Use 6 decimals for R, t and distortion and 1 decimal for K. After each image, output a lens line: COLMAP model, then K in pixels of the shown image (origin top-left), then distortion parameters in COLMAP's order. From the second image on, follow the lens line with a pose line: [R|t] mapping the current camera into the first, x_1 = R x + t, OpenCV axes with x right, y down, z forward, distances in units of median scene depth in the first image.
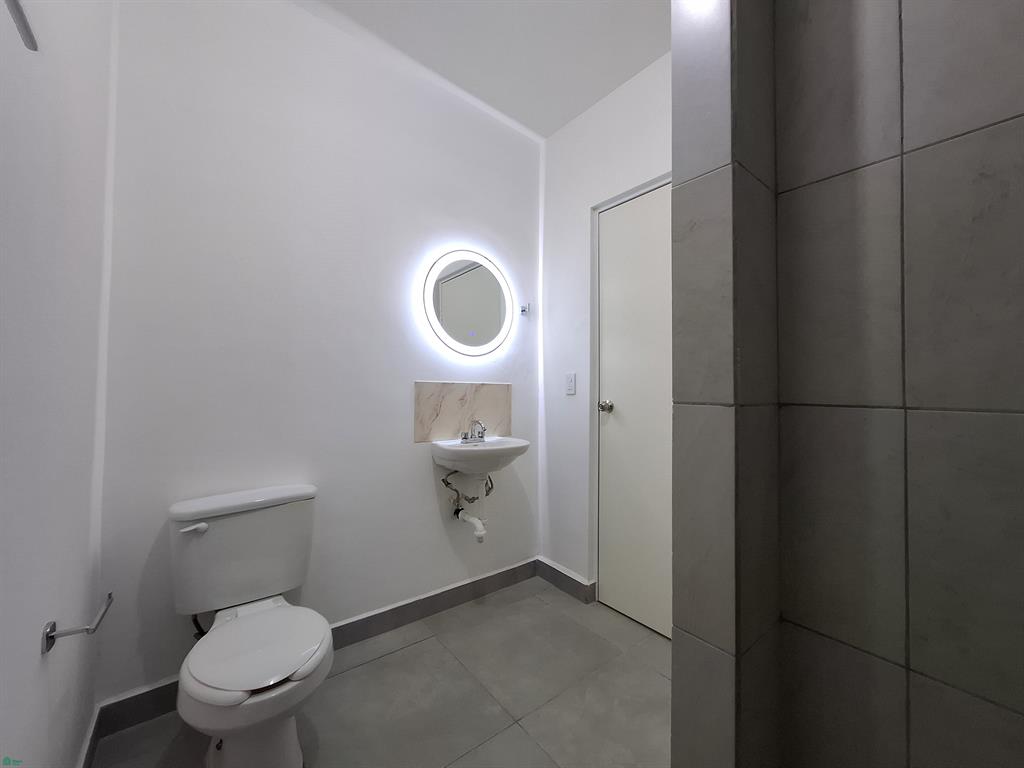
lens RADIAL K [[402.7, 0, 512.0], [0, 402.7, 384.0], [0, 0, 1]] dist [-0.002722, -0.000546]
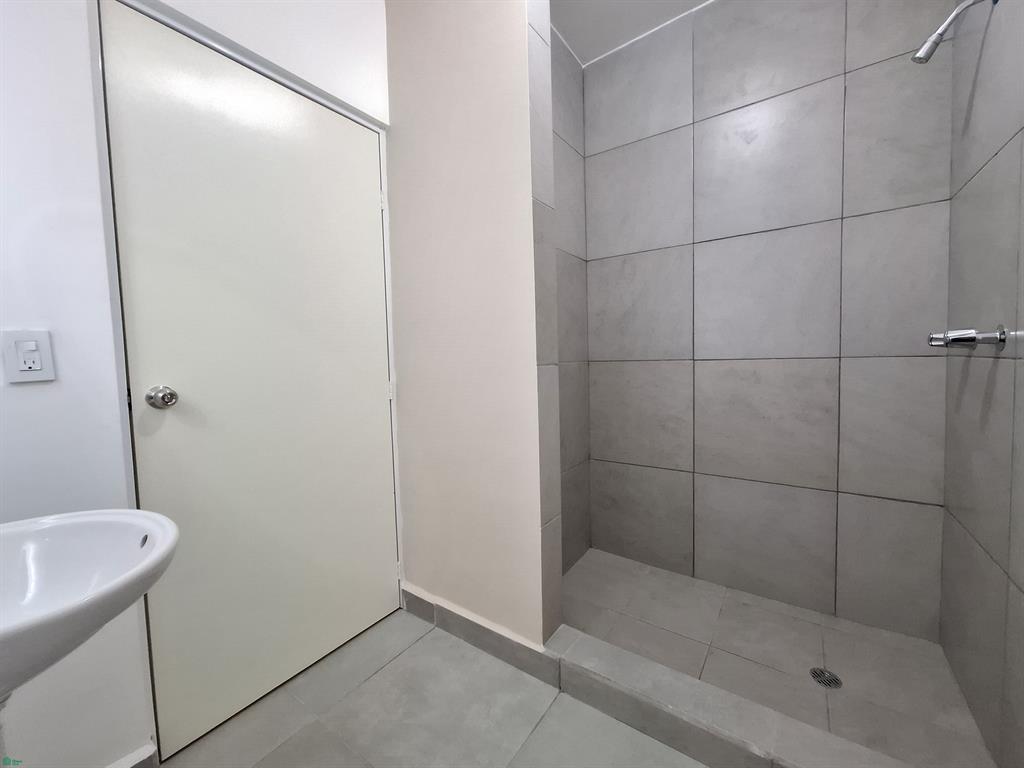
lens RADIAL K [[402.7, 0, 512.0], [0, 402.7, 384.0], [0, 0, 1]] dist [-0.002722, -0.000546]
pose [[-0.307246, -0.052154, 0.950200, -0.420839], [0.018003, 0.998000, 0.060599, 0.013281], [-0.951460, 0.035725, -0.305692, 0.749814]]
